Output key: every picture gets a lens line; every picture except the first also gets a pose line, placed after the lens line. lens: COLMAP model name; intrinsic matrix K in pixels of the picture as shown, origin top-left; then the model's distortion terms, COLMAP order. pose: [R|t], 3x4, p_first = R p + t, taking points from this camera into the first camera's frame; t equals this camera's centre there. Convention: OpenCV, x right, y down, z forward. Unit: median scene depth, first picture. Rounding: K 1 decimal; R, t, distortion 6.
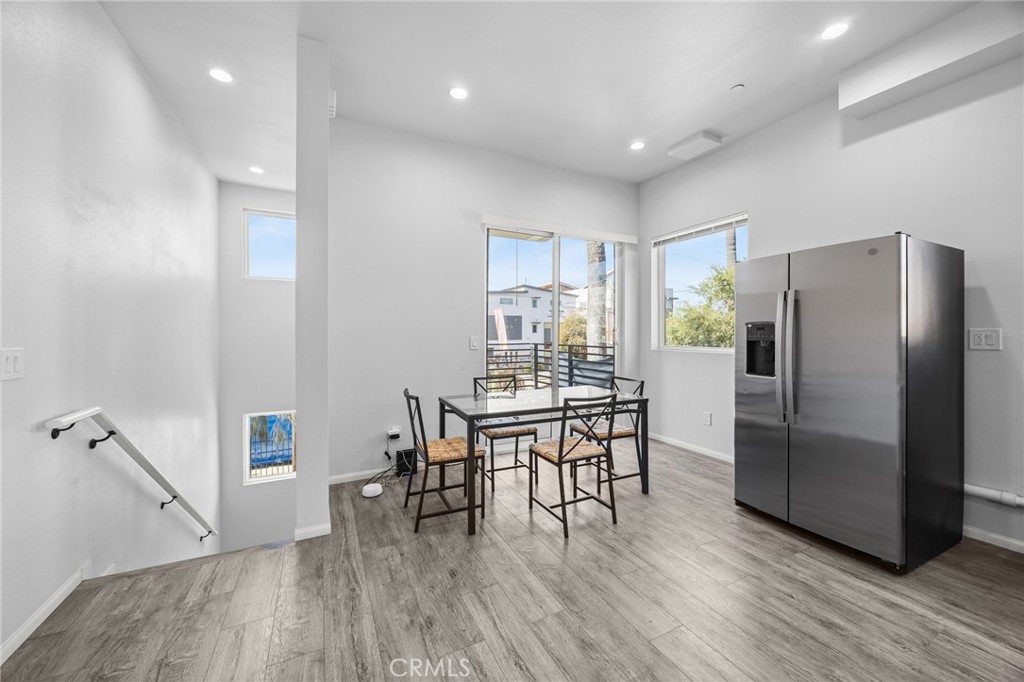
lens RADIAL K [[391.5, 0, 513.6], [0, 391.5, 337.1], [0, 0, 1]] dist [-0.002592, -0.000325]
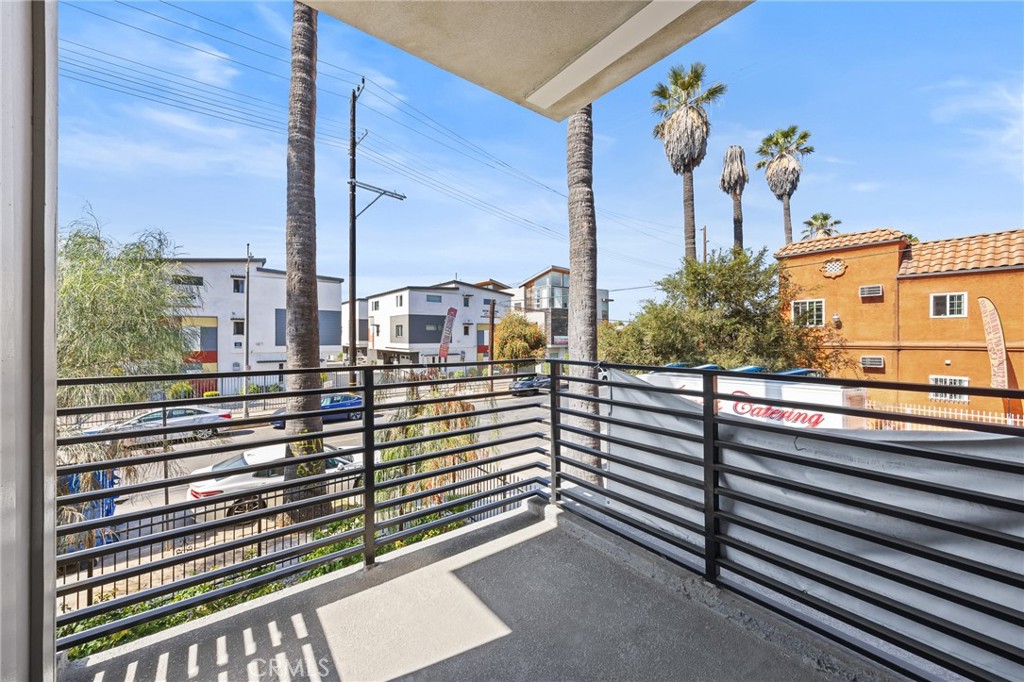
lens RADIAL K [[391.5, 0, 513.6], [0, 391.5, 337.1], [0, 0, 1]] dist [-0.002592, -0.000325]
pose [[0.981626, 0.000084, 0.190814, -0.010701], [0.001206, 0.999977, -0.006642, -0.000768], [-0.190810, 0.006750, 0.981604, 0.112252]]
